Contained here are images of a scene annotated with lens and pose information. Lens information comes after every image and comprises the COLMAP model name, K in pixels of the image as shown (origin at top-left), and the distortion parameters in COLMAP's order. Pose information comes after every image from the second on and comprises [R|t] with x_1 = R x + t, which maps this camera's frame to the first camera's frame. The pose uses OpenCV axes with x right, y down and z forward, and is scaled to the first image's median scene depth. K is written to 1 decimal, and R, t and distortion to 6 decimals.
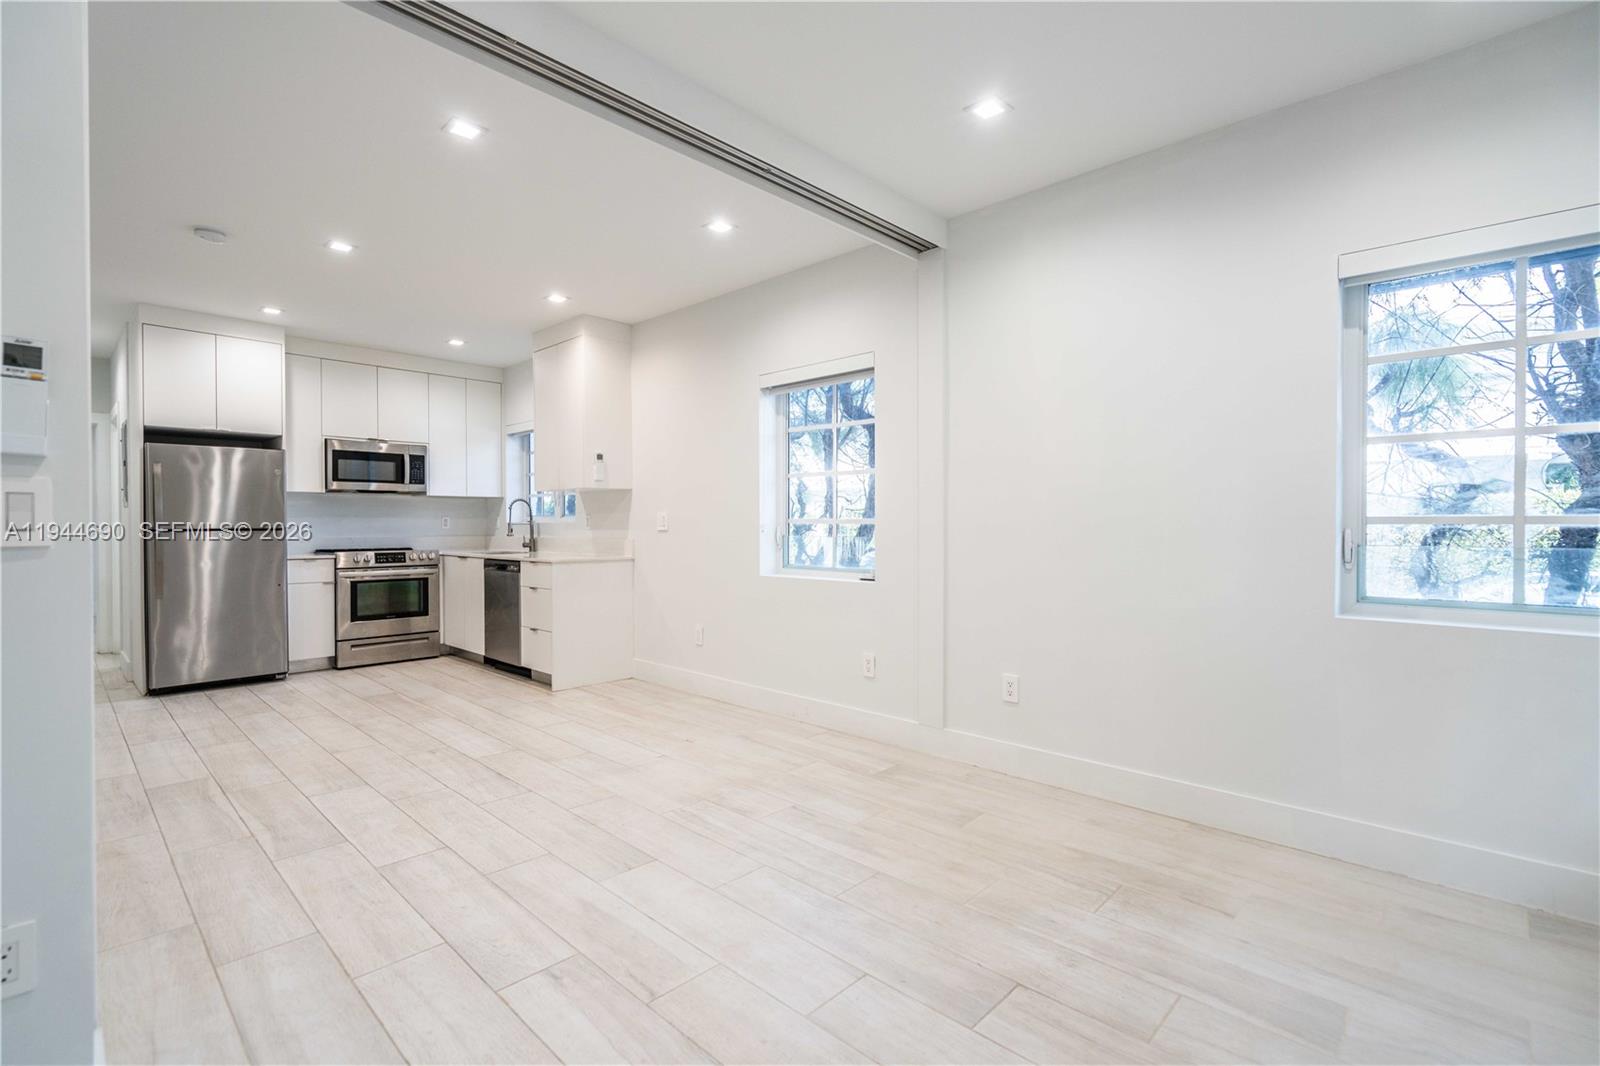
lens RADIAL K [[728.3, 0, 795.5], [0, 728.3, 528.3], [0, 0, 1]] dist [0.002506, 0.000705]
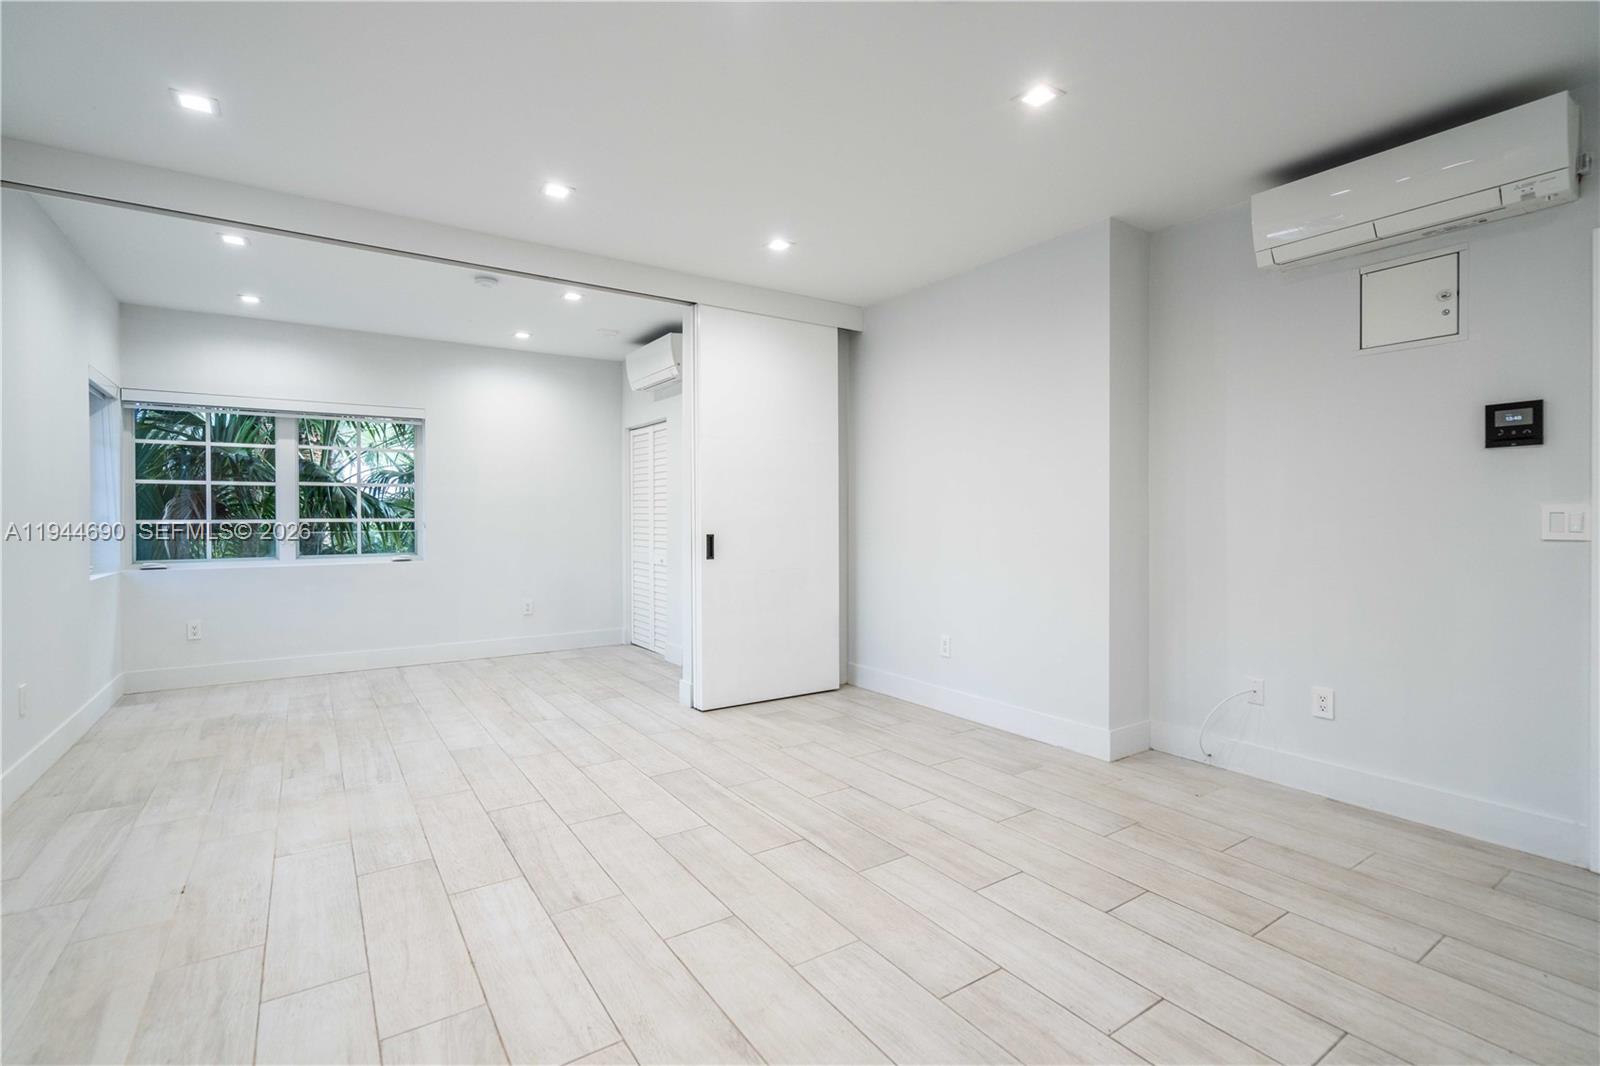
lens RADIAL K [[737.6, 0, 798.8], [0, 737.6, 523.0], [0, 0, 1]] dist [-0.000826, 0.000079]
pose [[-0.978112, 0.001362, 0.208077, -0.516755], [0.004145, 0.999908, 0.012940, -0.010954], [-0.208040, 0.013520, -0.978027, 0.997928]]
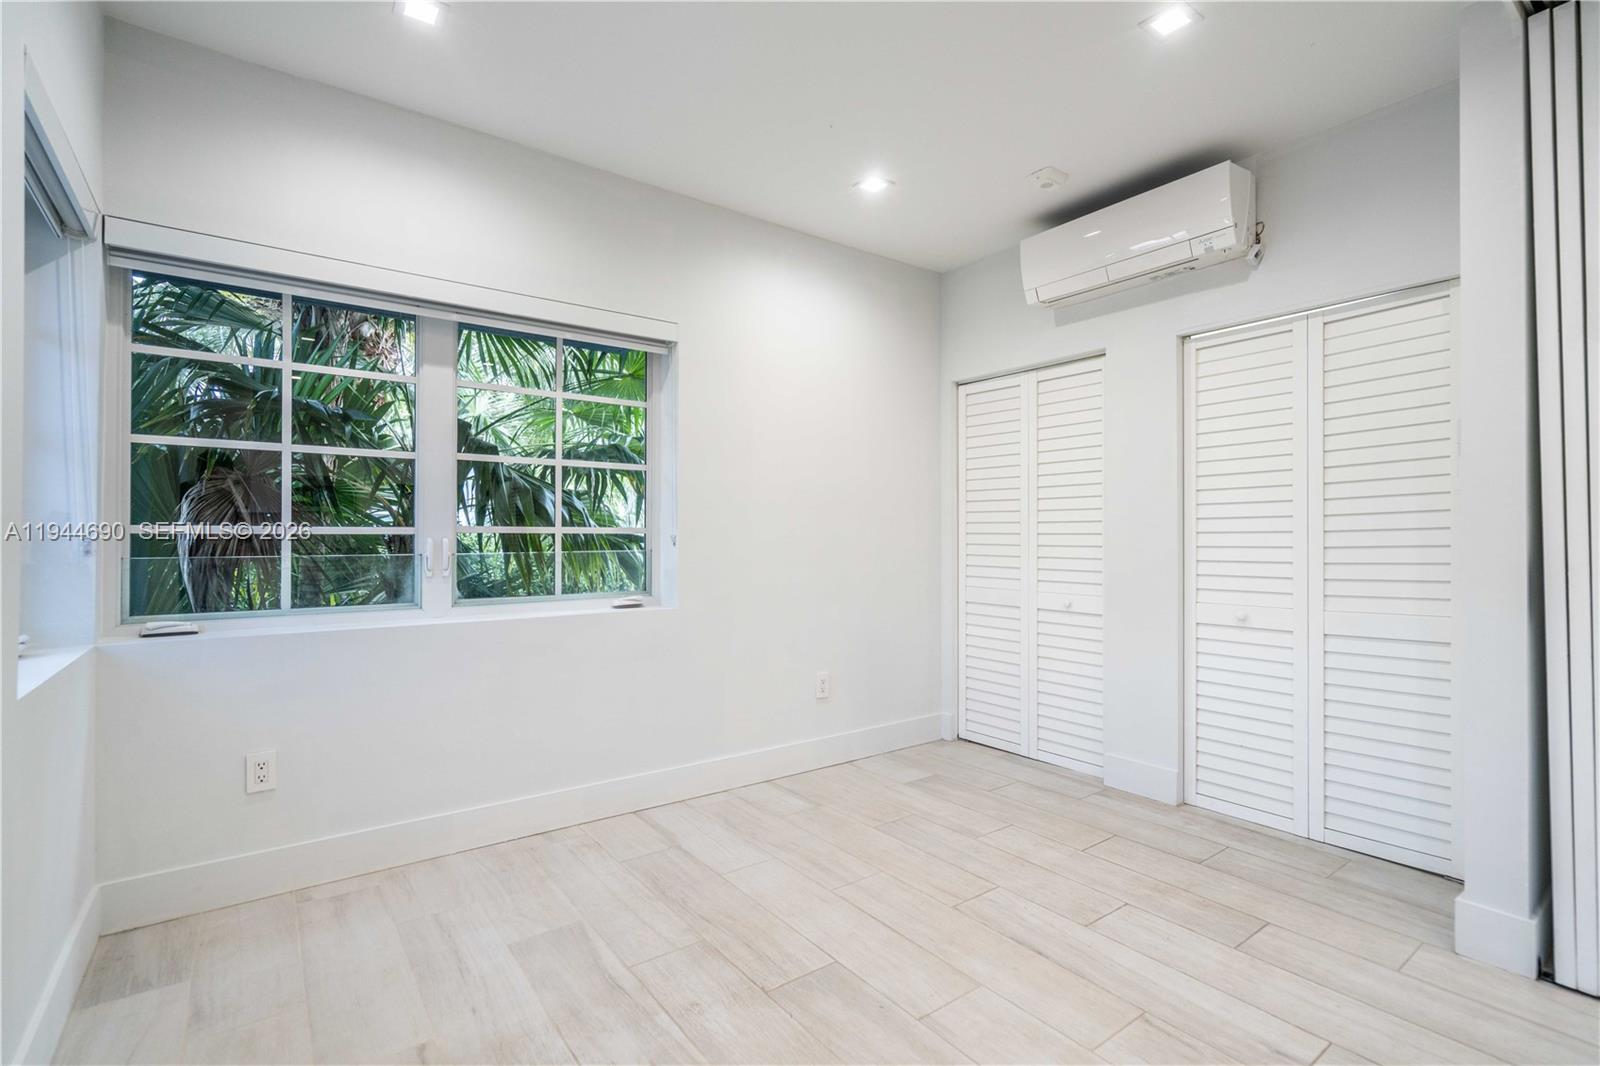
lens RADIAL K [[742.9, 0, 800.0], [0, 742.9, 533.0], [0, 0, 1]] dist [-0.000904, 0.000458]
pose [[-0.986978, 0.000438, 0.160852, 0.030157], [0.000276, 0.999999, -0.001029, -0.001554], [-0.160852, -0.000971, -0.986978, 0.630883]]
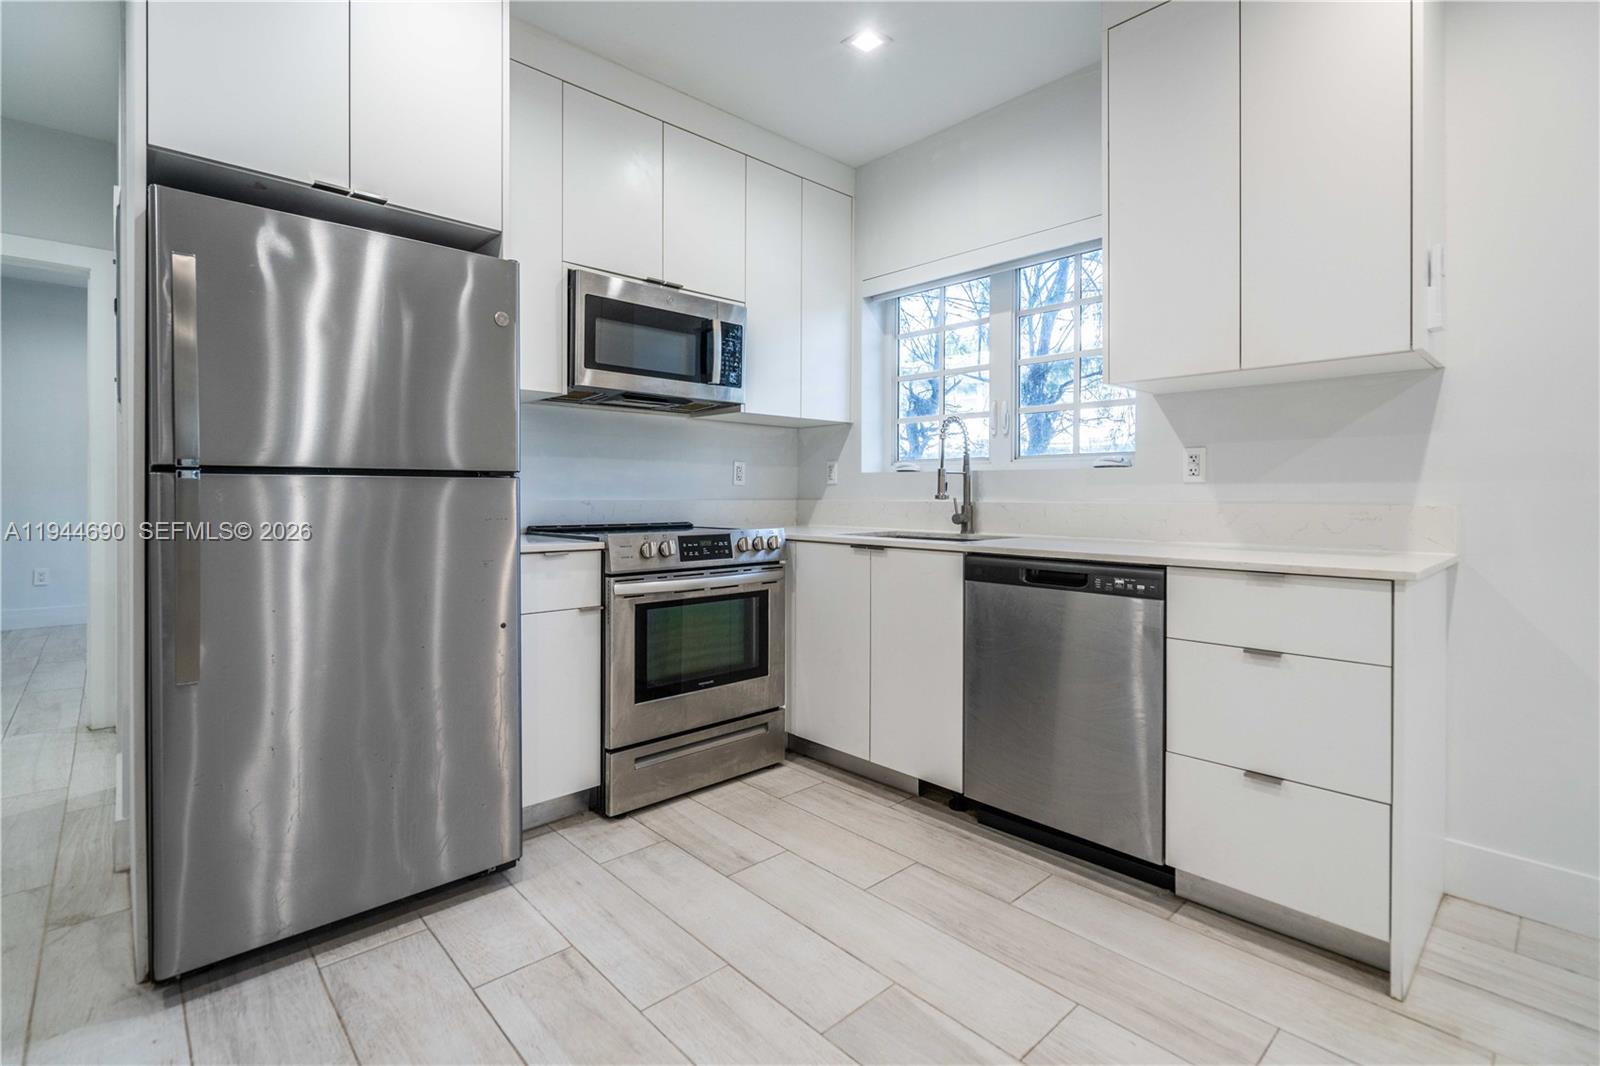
lens RADIAL K [[750.3, 0, 798.2], [0, 750.3, 490.2], [0, 0, 1]] dist [0.000541, -0.000176]
pose [[0.998266, 0.003523, -0.058764, -0.496727], [-0.004169, 0.999932, -0.010865, 0.011701], [0.058722, 0.011091, 0.998213, 0.582247]]
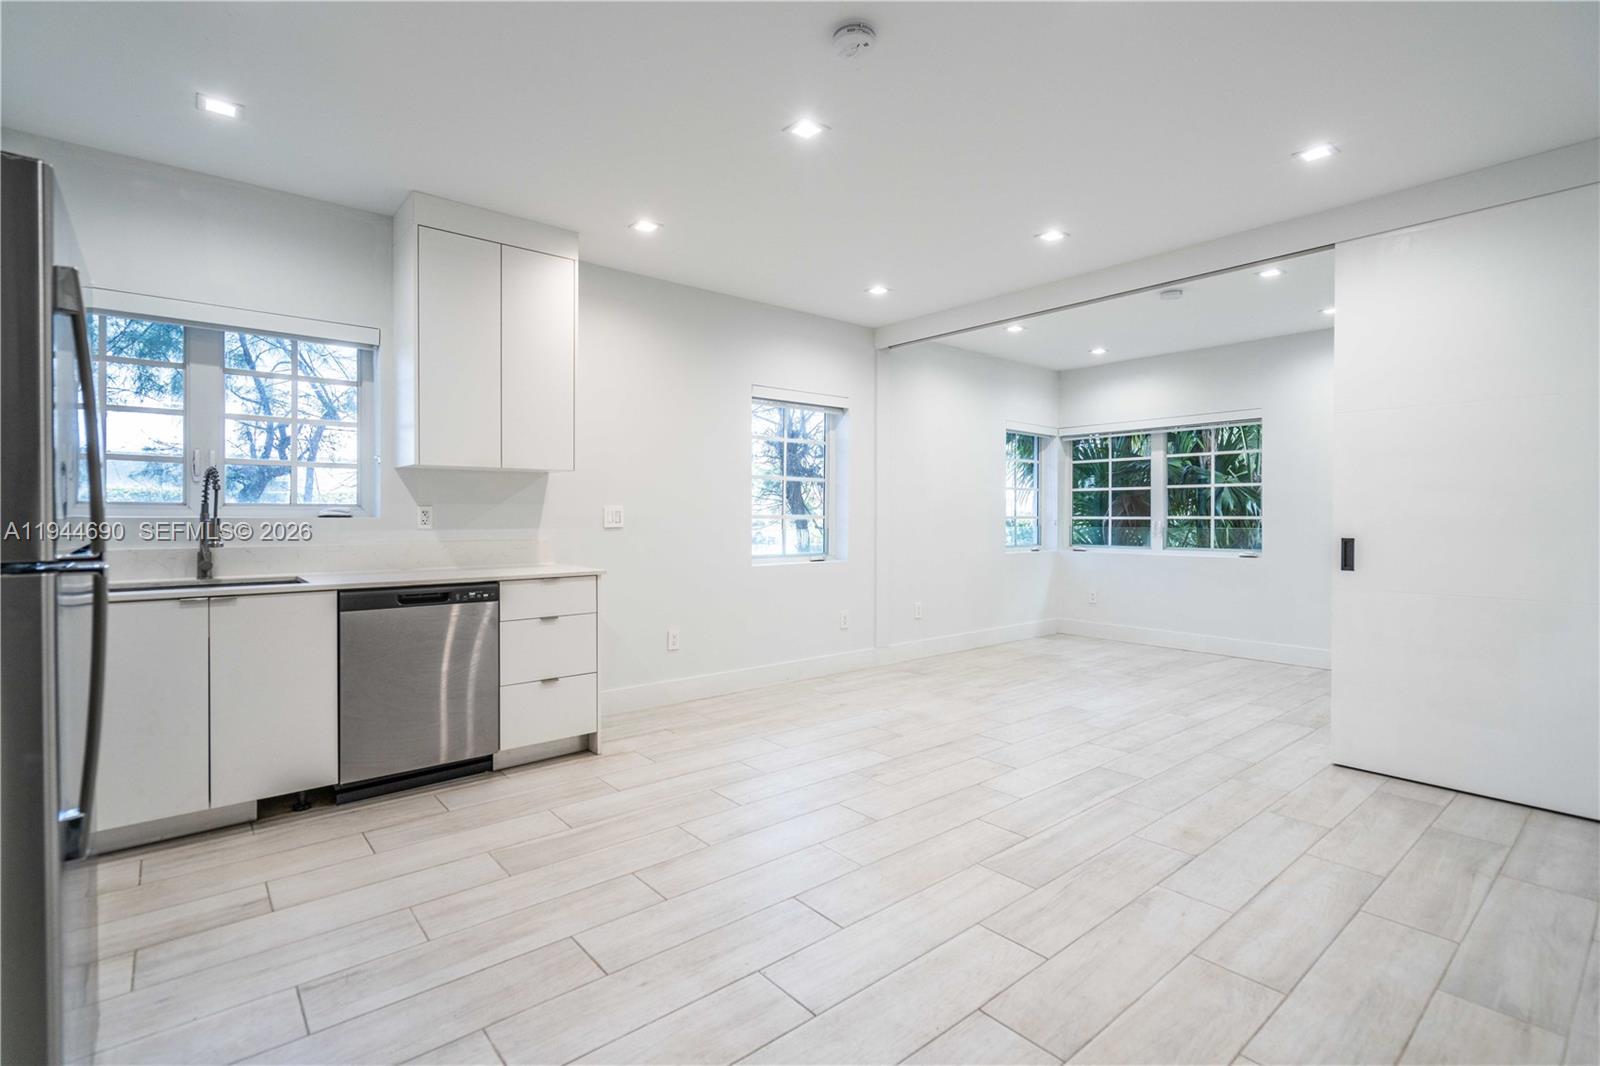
lens RADIAL K [[742.9, 0, 800.0], [0, 742.9, 533.0], [0, 0, 1]] dist [-0.000904, 0.000458]
pose [[0.105181, -0.021237, 0.994226, -0.901356], [0.003801, 0.999773, 0.020954, -0.007062], [-0.994446, 0.001575, 0.105238, 0.634711]]
